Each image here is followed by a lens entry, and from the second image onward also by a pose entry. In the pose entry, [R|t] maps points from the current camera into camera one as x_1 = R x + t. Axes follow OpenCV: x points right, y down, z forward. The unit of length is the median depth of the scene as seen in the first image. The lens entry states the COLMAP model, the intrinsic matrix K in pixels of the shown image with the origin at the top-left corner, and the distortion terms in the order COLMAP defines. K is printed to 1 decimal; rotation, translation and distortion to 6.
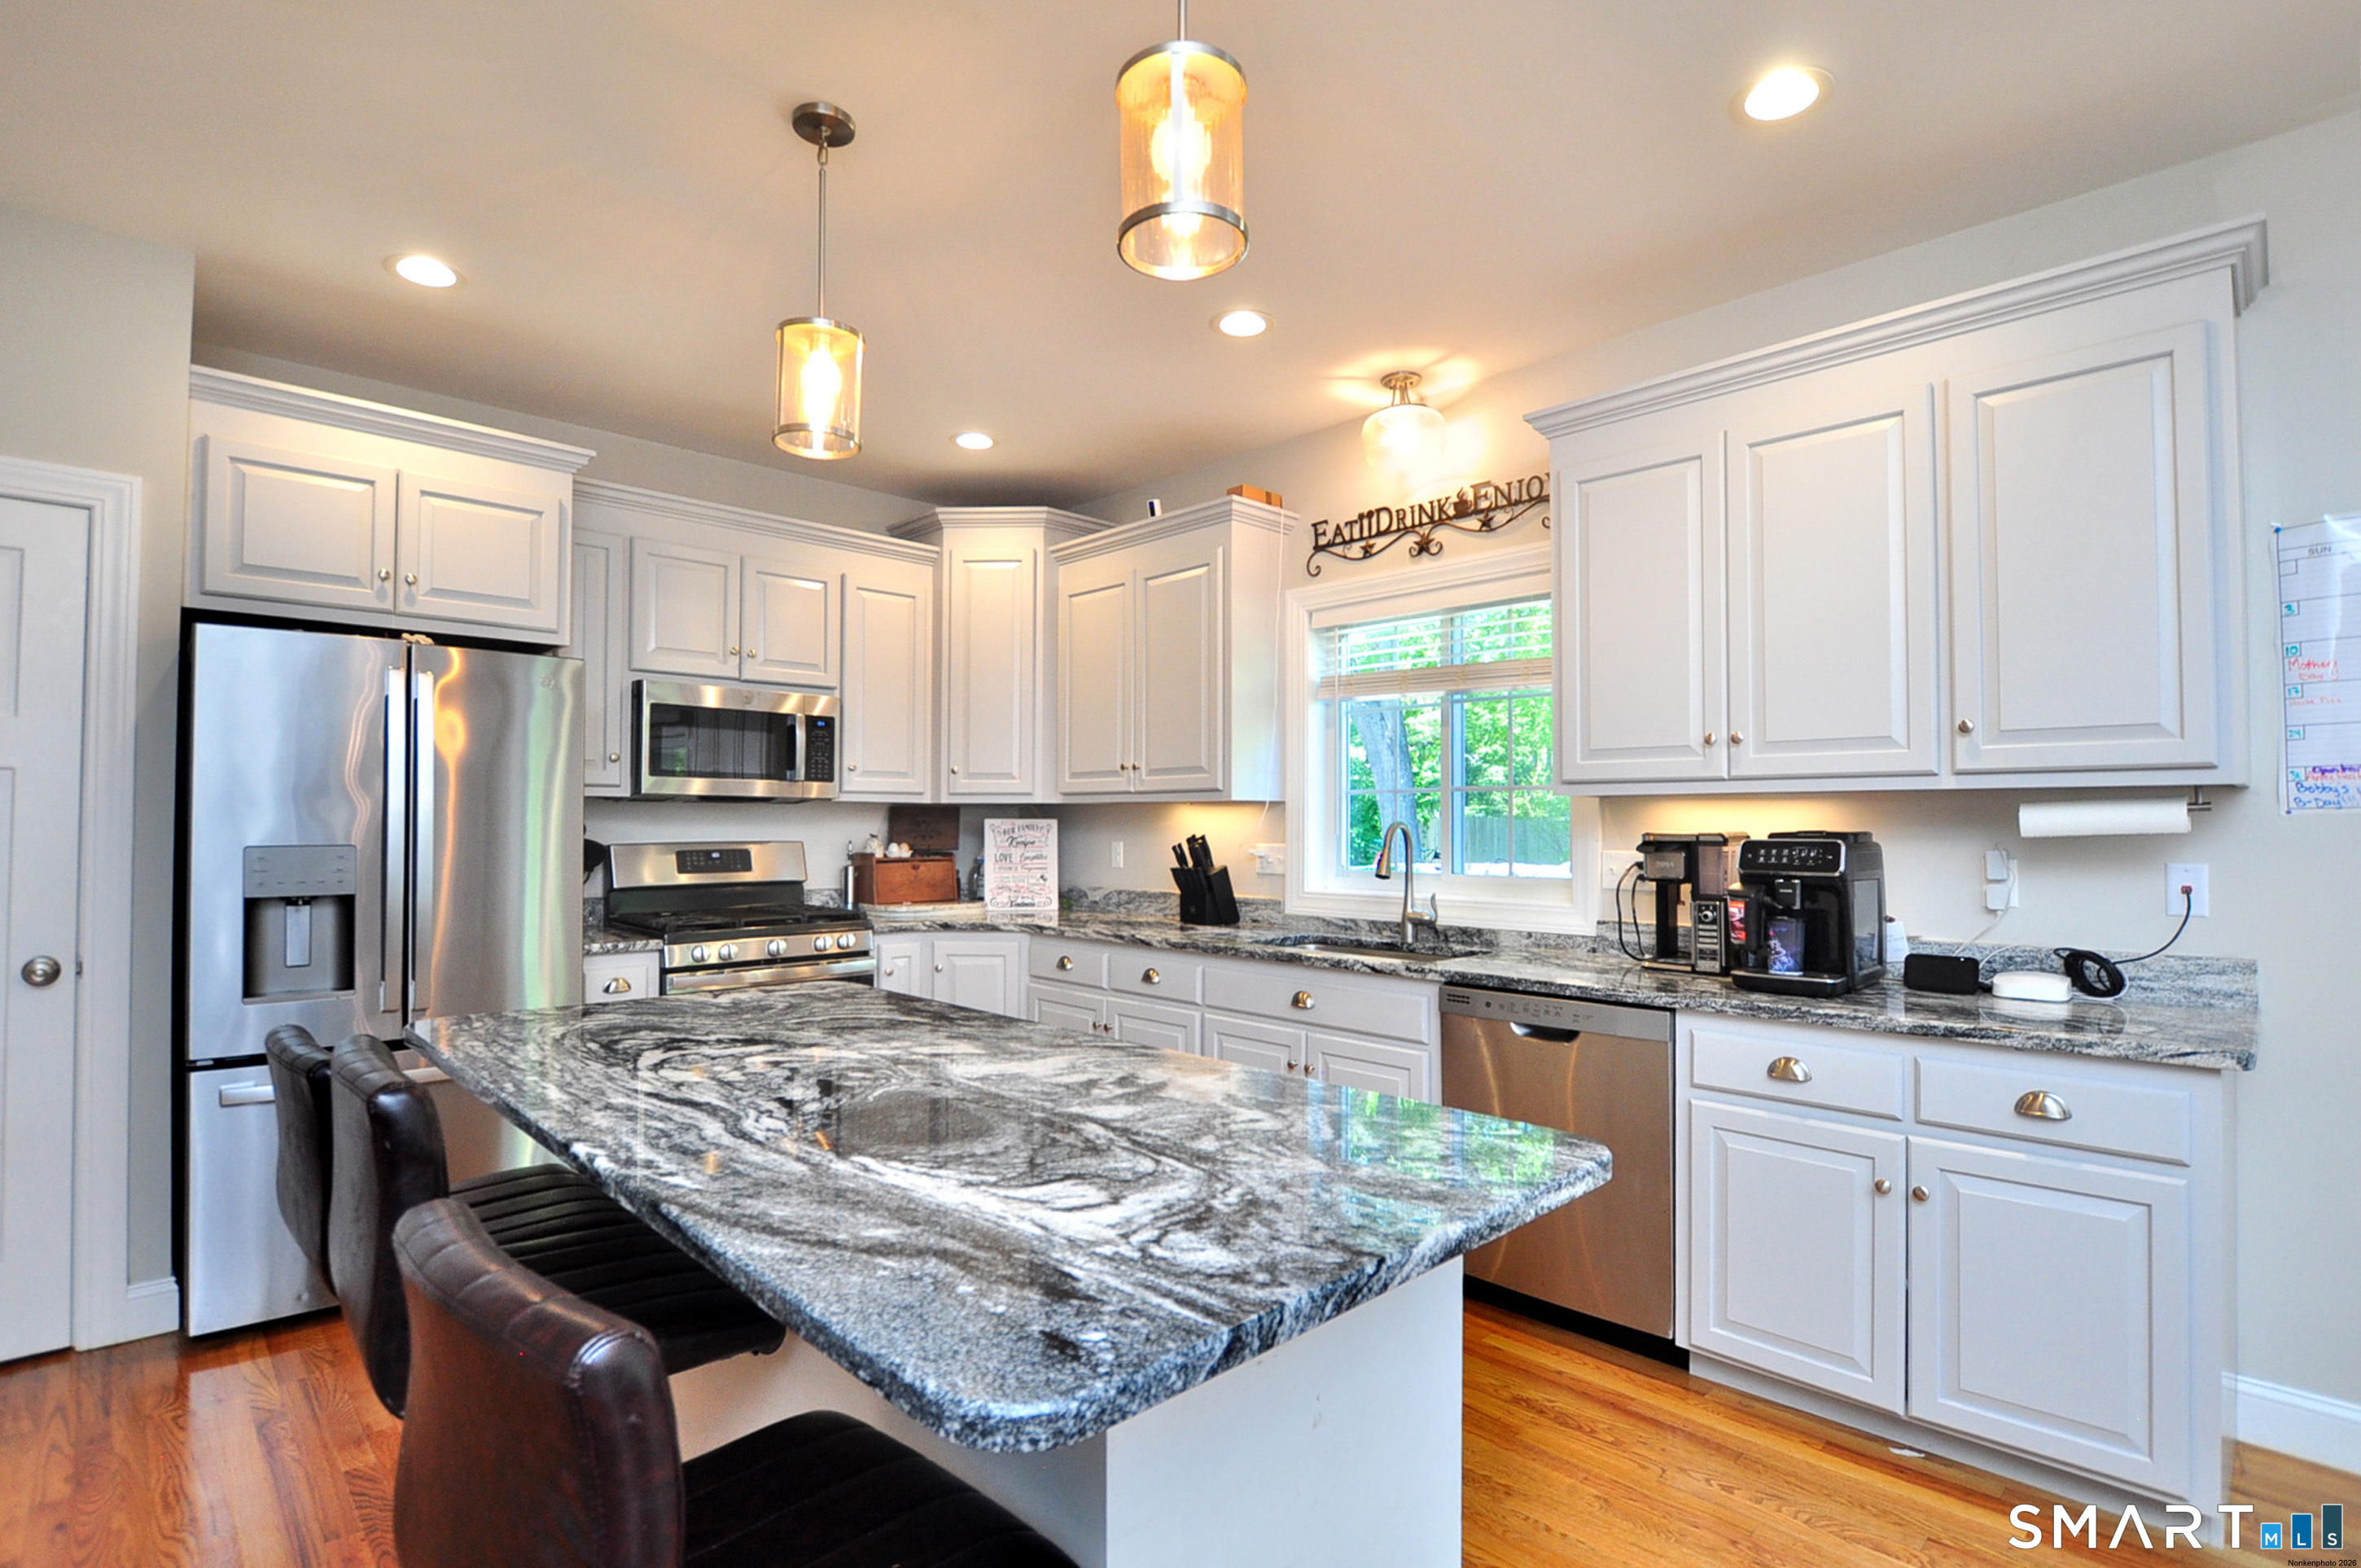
lens RADIAL K [[1111.9, 0, 1174.4], [0, 1111.9, 799.4], [0, 0, 1]] dist [-0.005800, 0.000139]
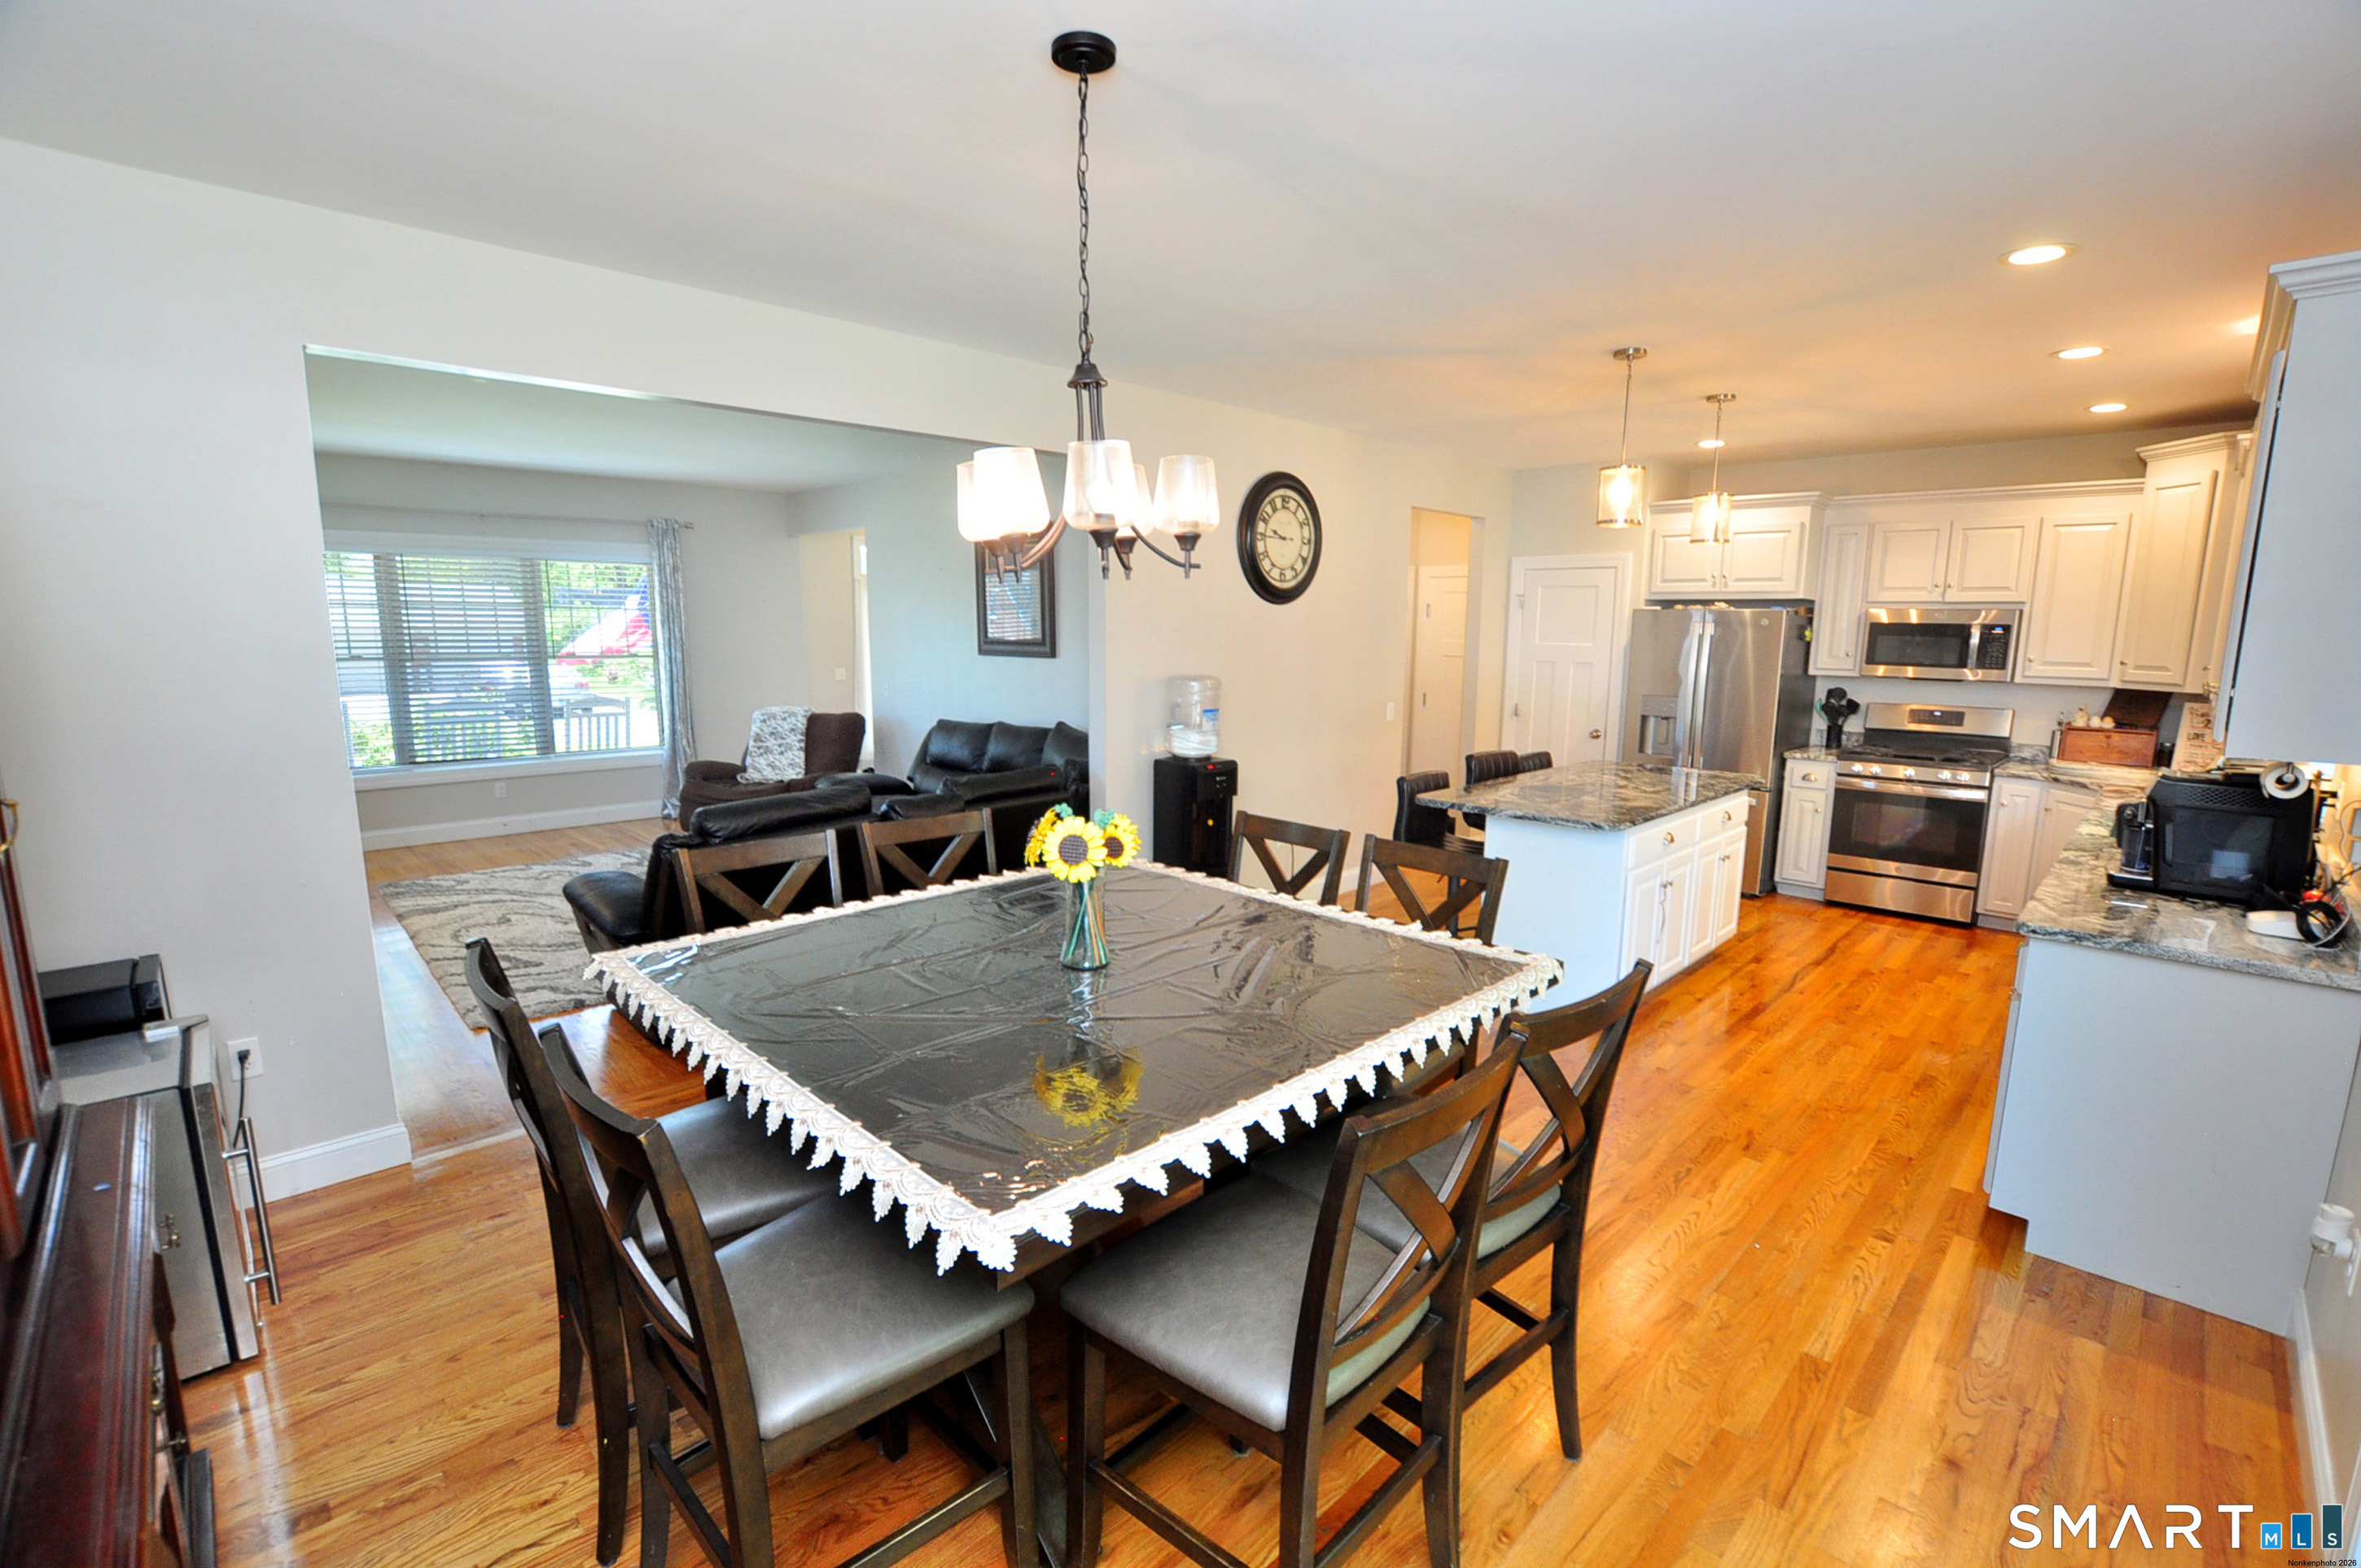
lens RADIAL K [[1023.1, 0, 1177.5], [0, 1023.1, 789.0], [0, 0, 1]] dist [0.000357, 0.000016]
pose [[0.009998, 0.160685, -0.986955, 1.019394], [0.020974, 0.986754, 0.160865, -0.100477], [0.999730, -0.022309, 0.006495, -0.086526]]
